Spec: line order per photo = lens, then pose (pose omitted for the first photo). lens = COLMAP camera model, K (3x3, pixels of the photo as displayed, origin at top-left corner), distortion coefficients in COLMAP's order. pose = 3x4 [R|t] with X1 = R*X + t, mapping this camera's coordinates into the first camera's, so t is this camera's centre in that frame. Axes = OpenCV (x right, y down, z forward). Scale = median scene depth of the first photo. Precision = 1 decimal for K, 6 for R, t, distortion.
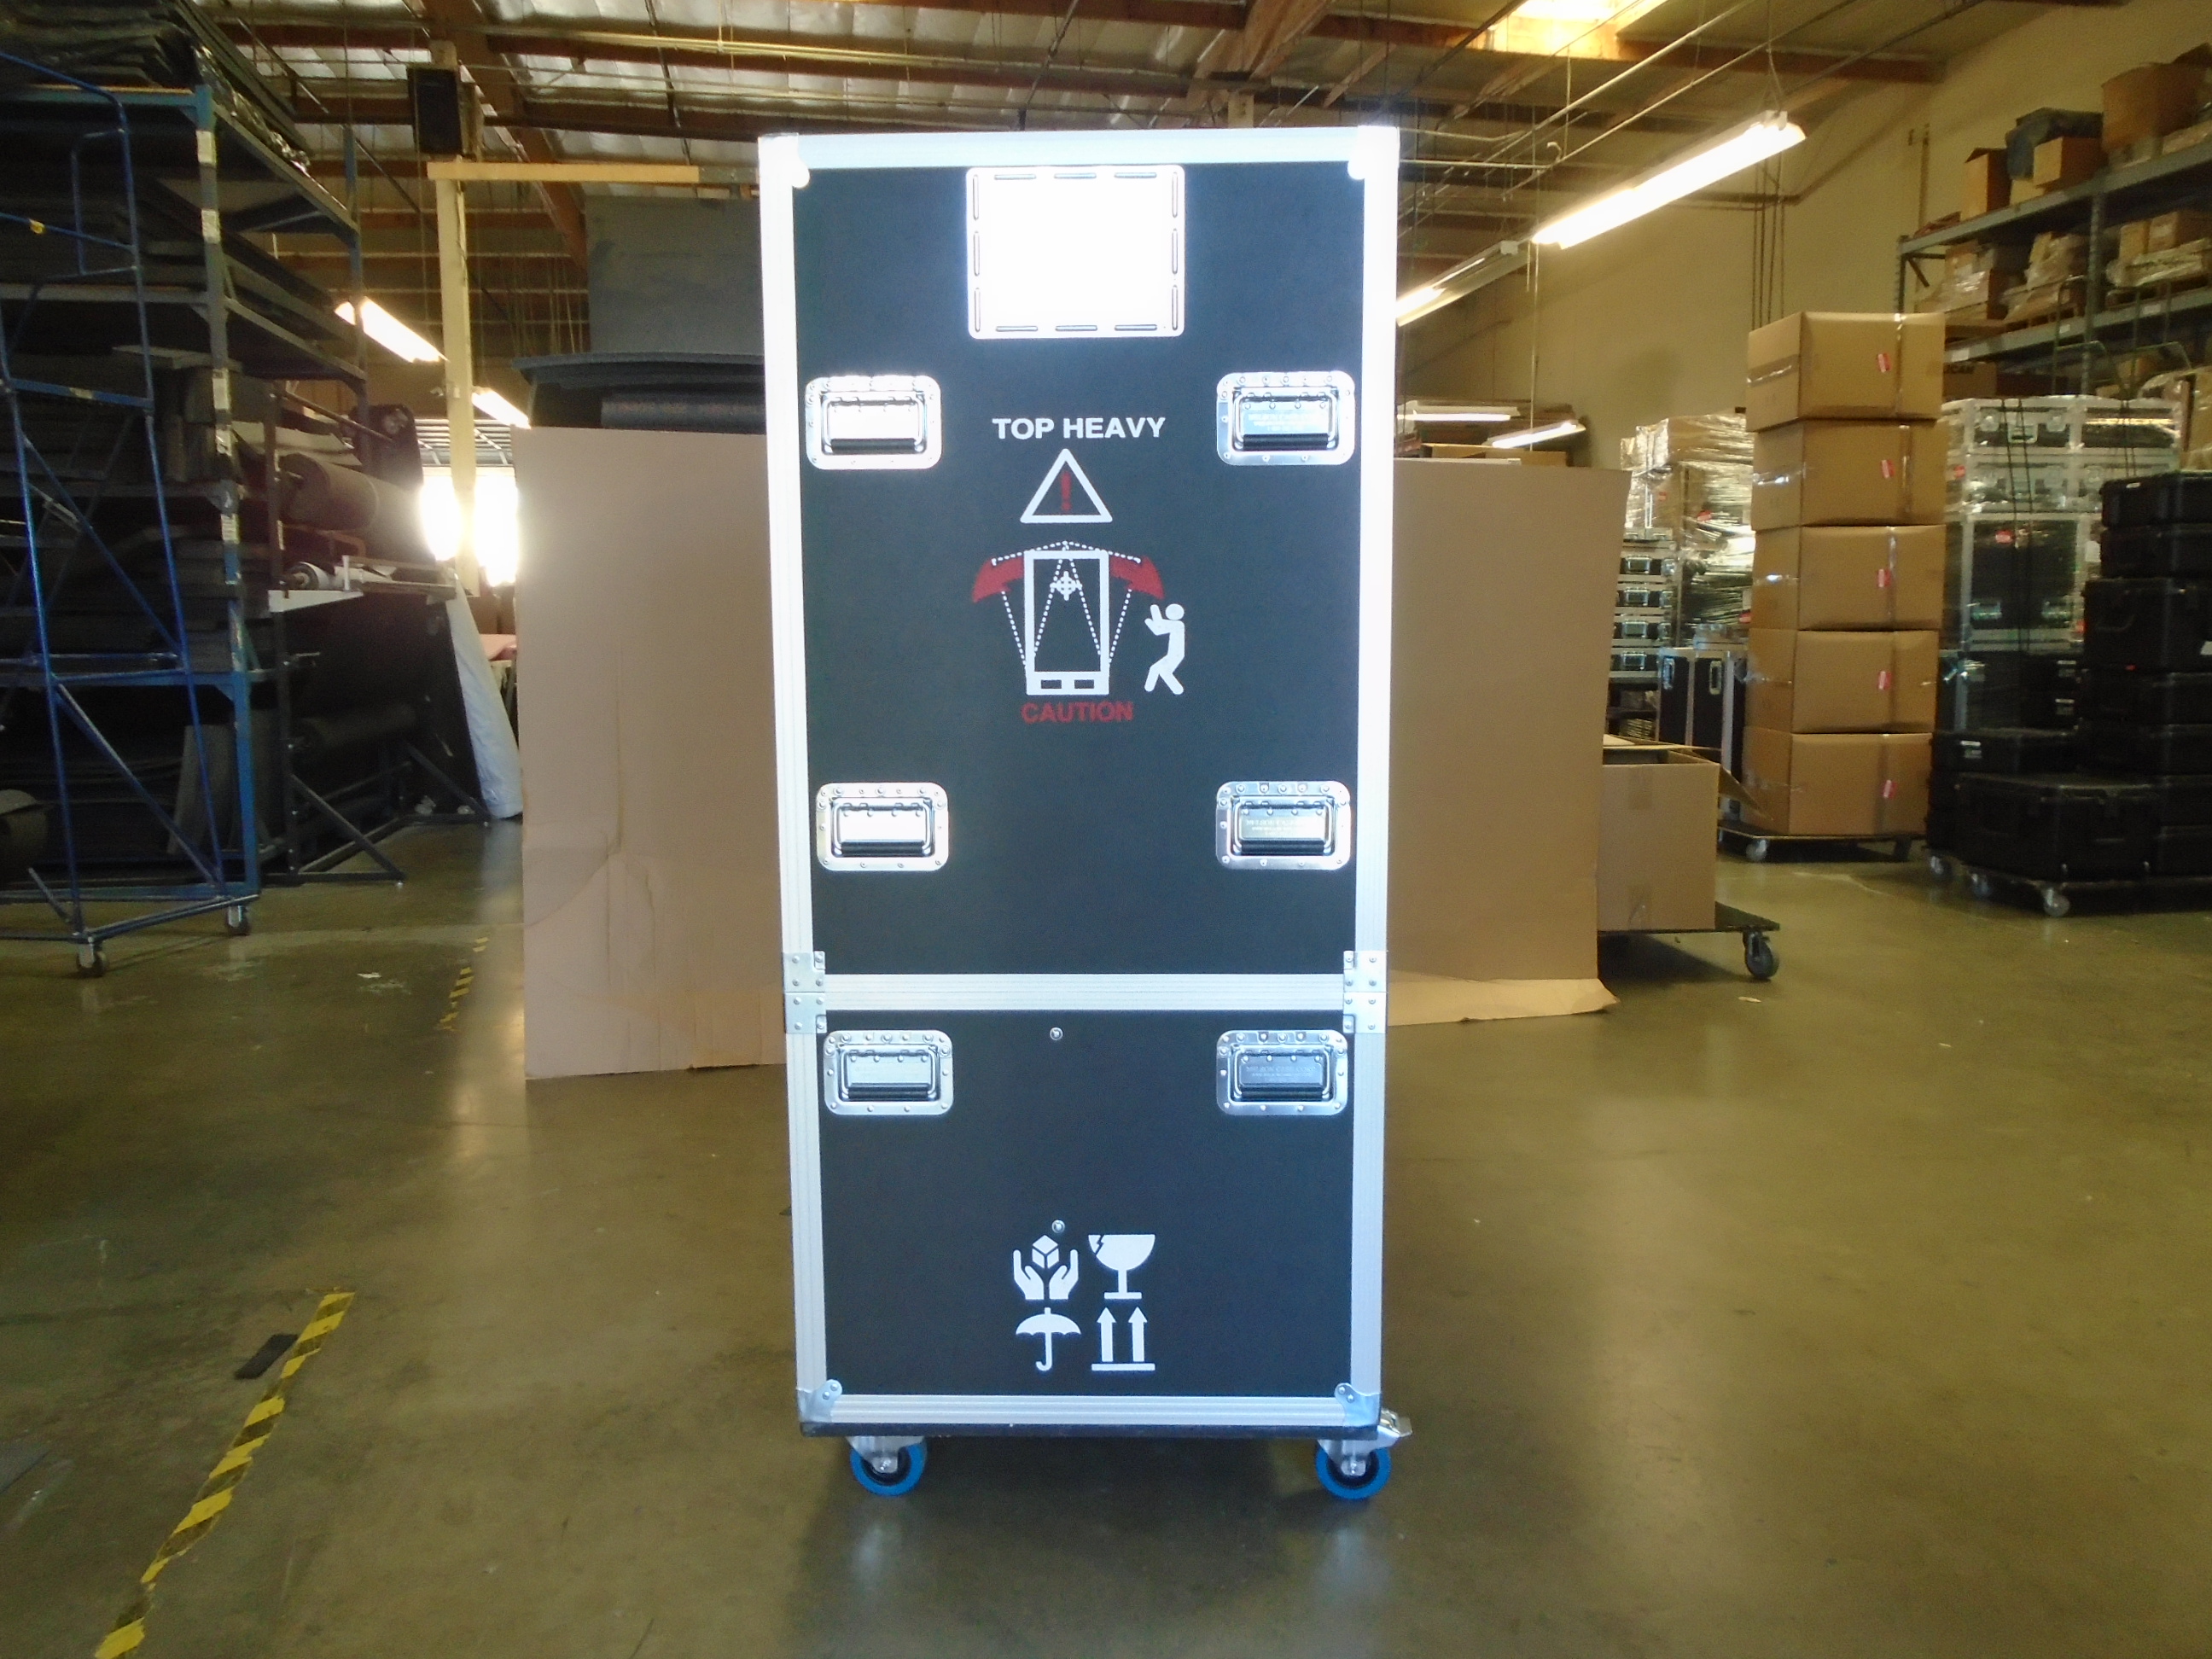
lens RADIAL K [[1703.0, 0, 1099.9], [0, 1703.0, 830.2], [0, 0, 1]] dist [-0.006720, -0.001575]
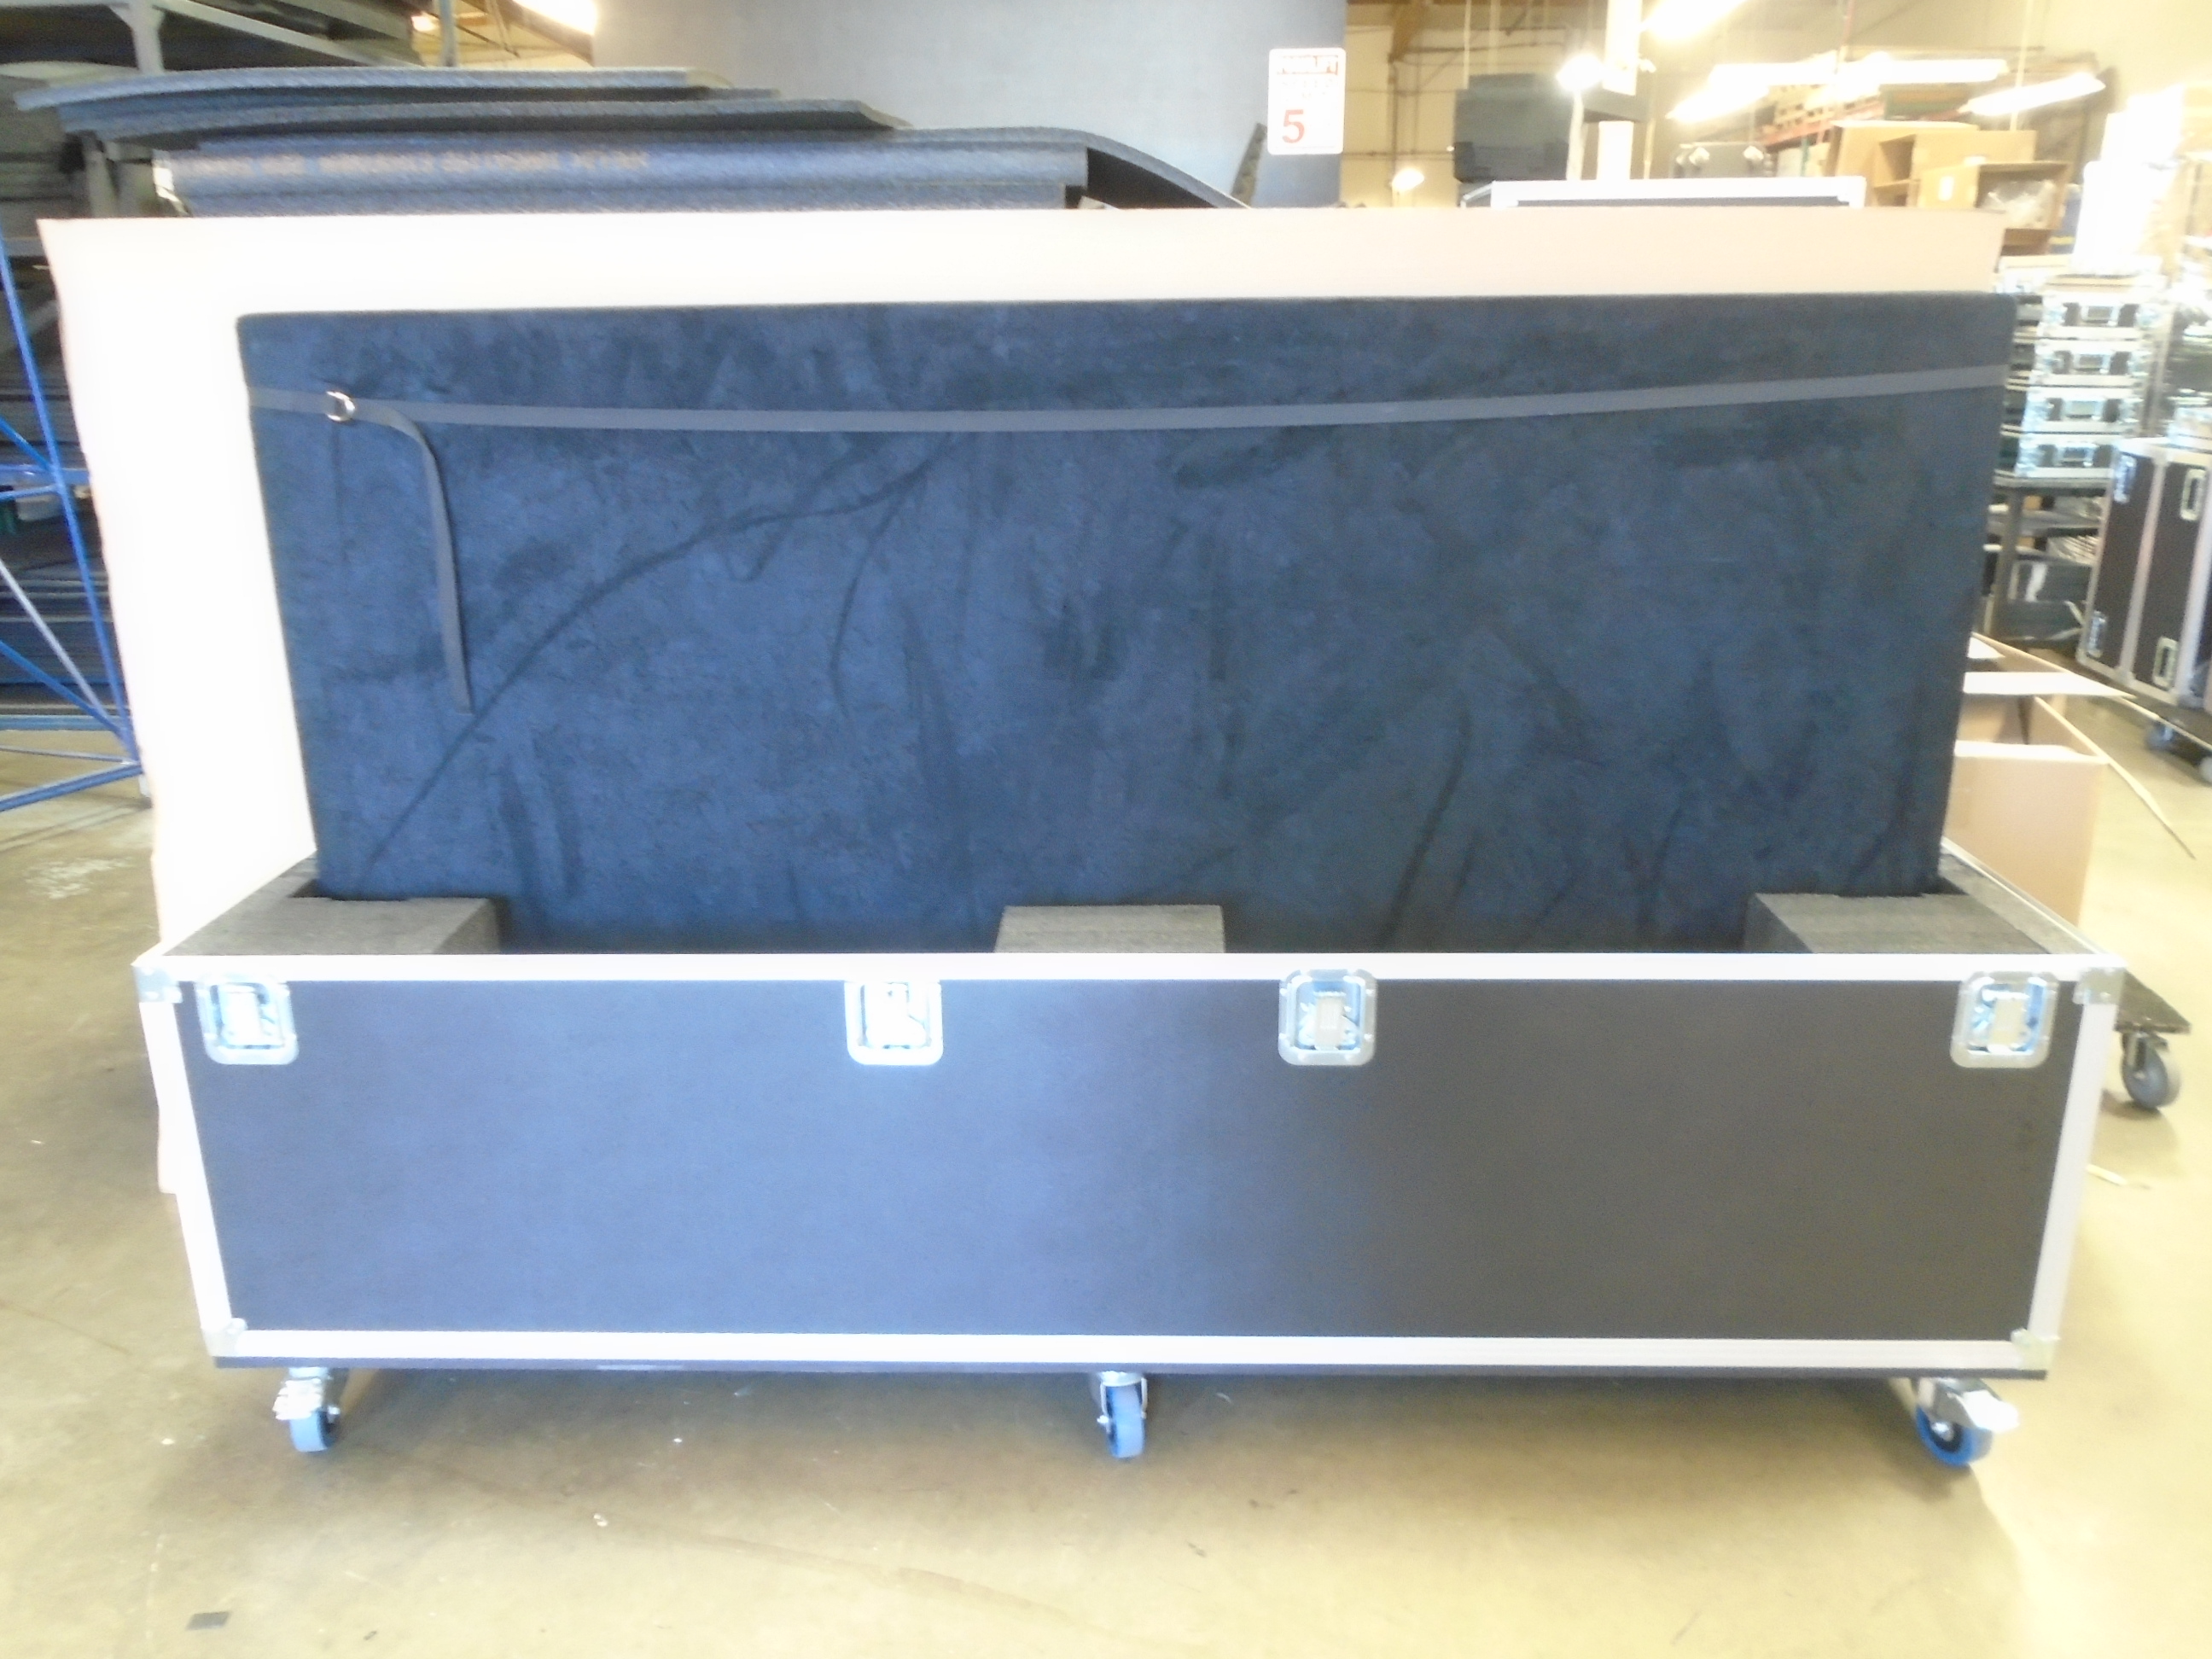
lens RADIAL K [[1703.0, 0, 1104.5], [0, 1703.0, 825.7], [0, 0, 1]] dist [-0.006720, -0.001575]
pose [[0.971089, 0.067858, -0.228868, 0.121269], [-0.026998, 0.983815, 0.177142, -0.078324], [0.237184, -0.165842, 0.957204, 0.266190]]
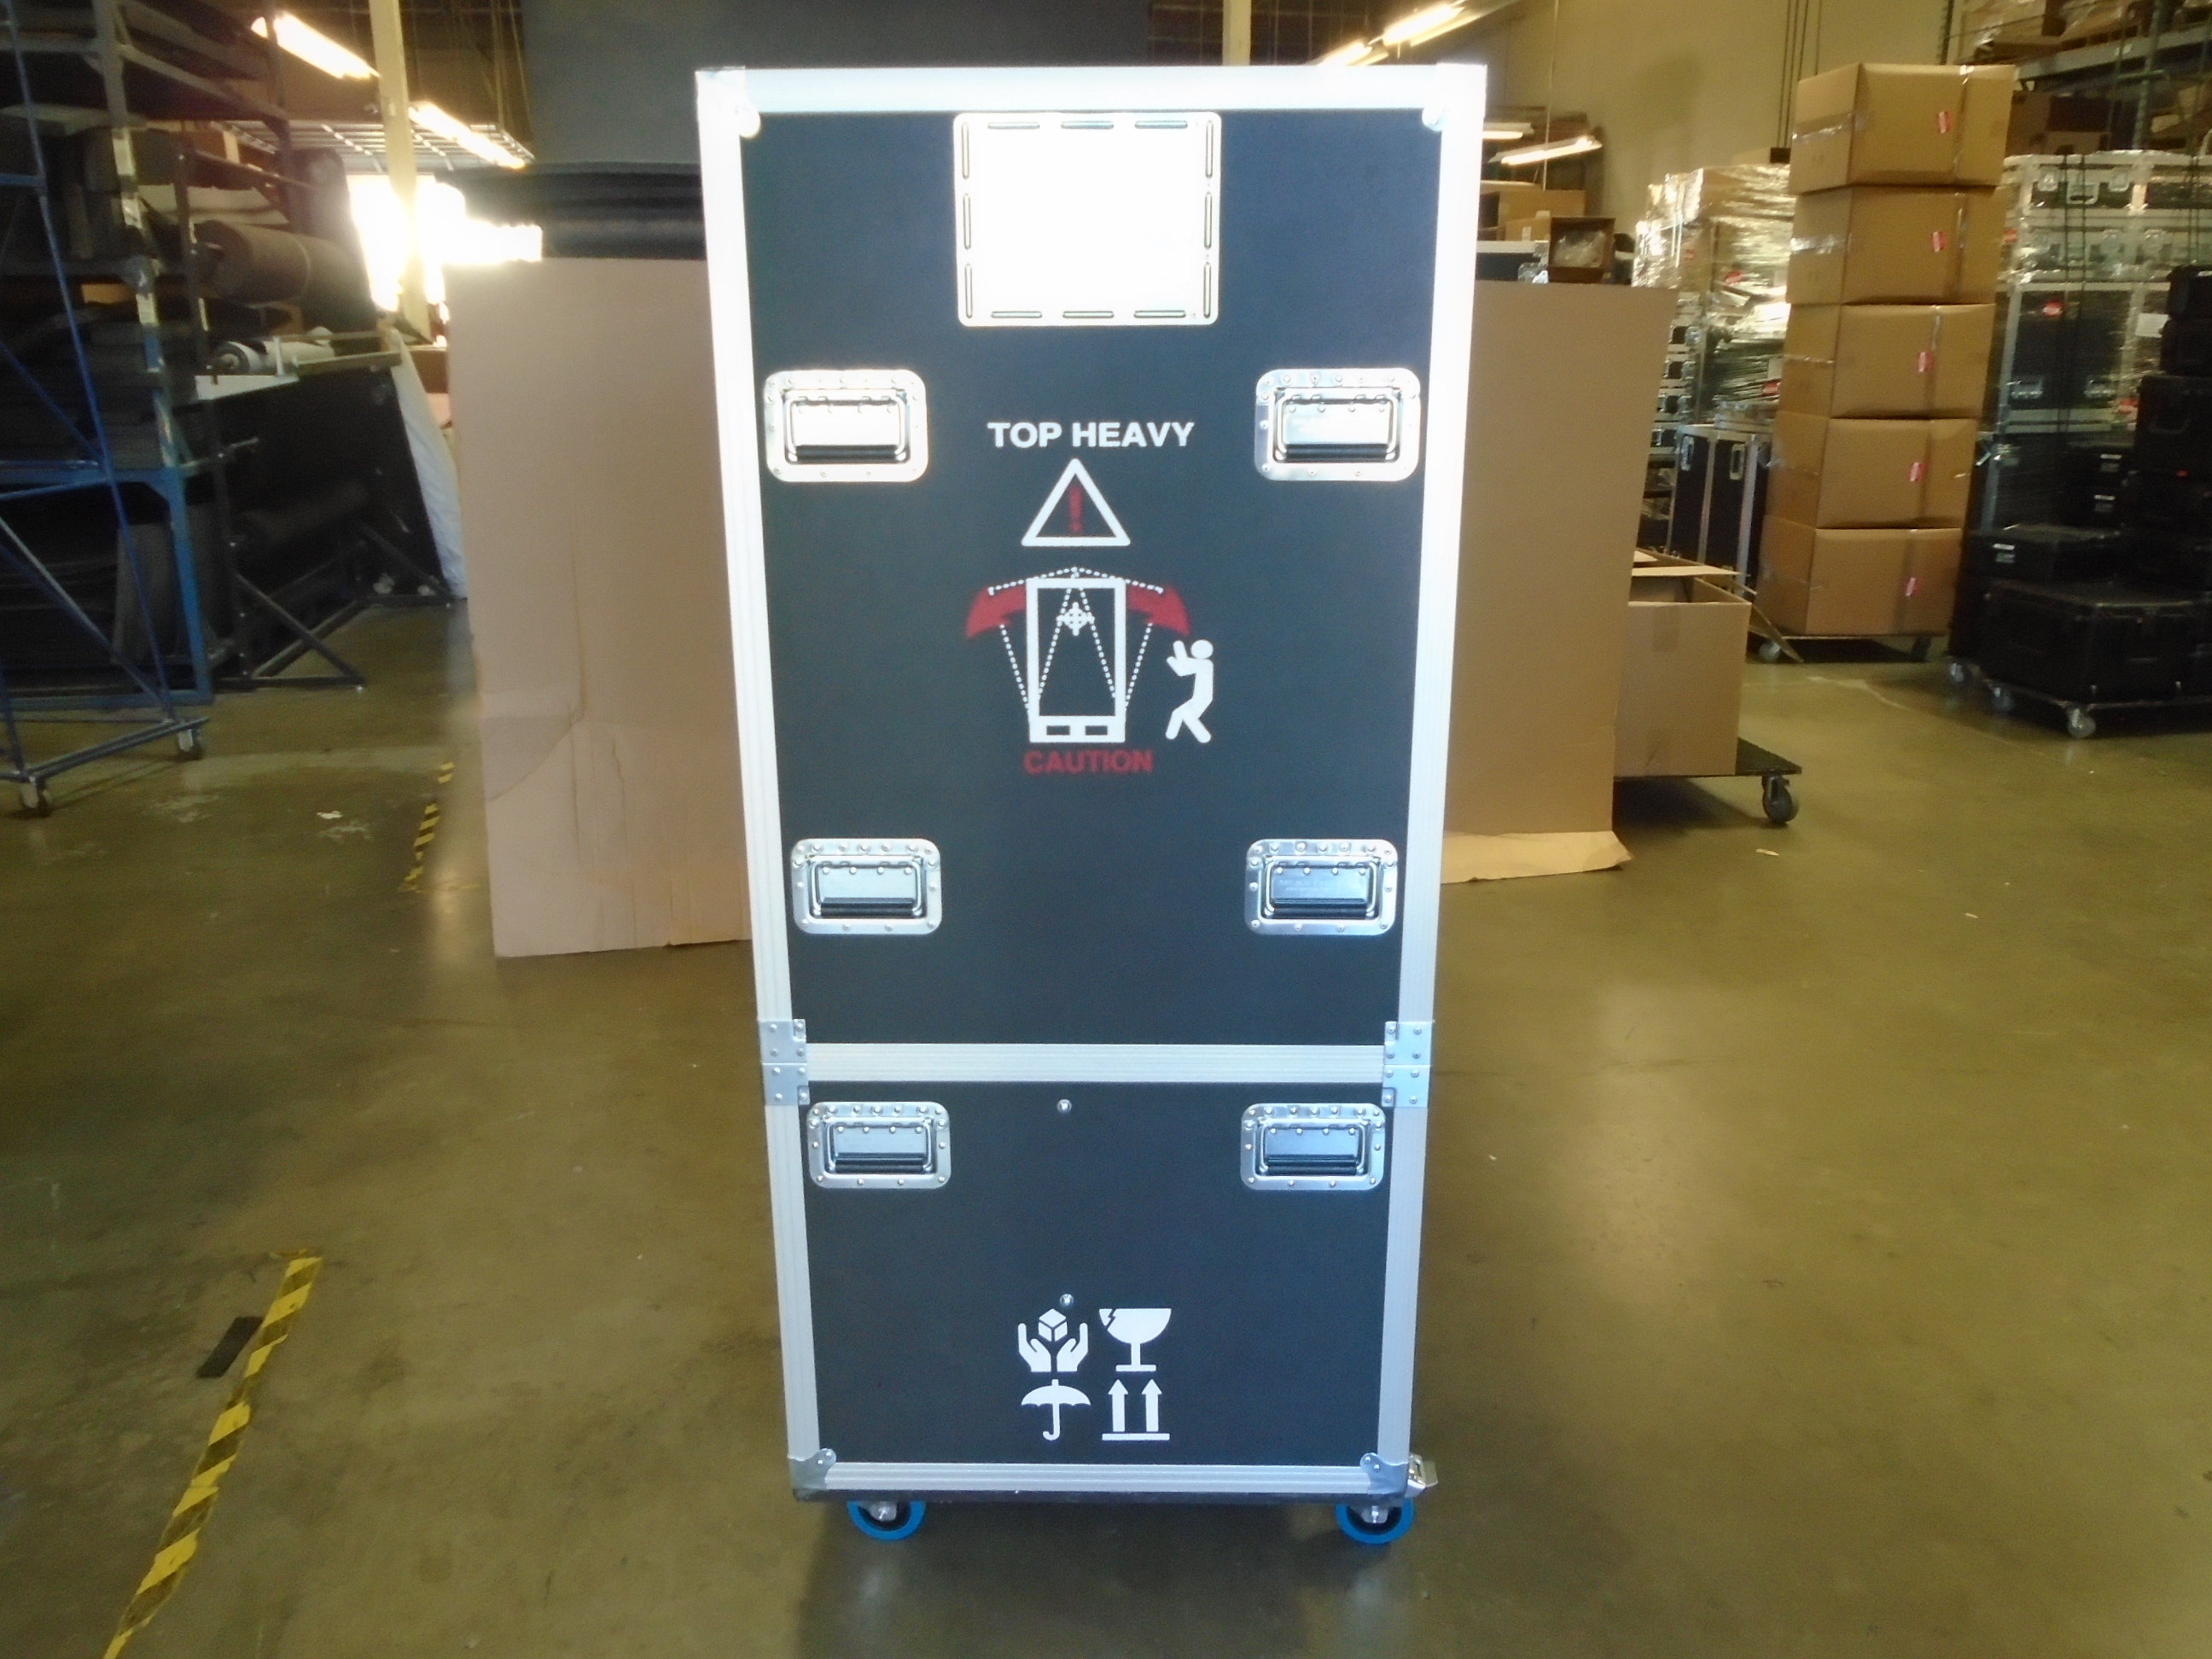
lens RADIAL K [[1703.0, 0, 1100.2], [0, 1703.0, 828.4], [0, 0, 1]] dist [-0.006720, -0.001575]
pose [[0.999943, -0.000396, 0.010639, -0.004670], [-0.001364, 0.986303, 0.164940, -0.050623], [-0.010559, -0.164946, 0.986246, 0.038536]]
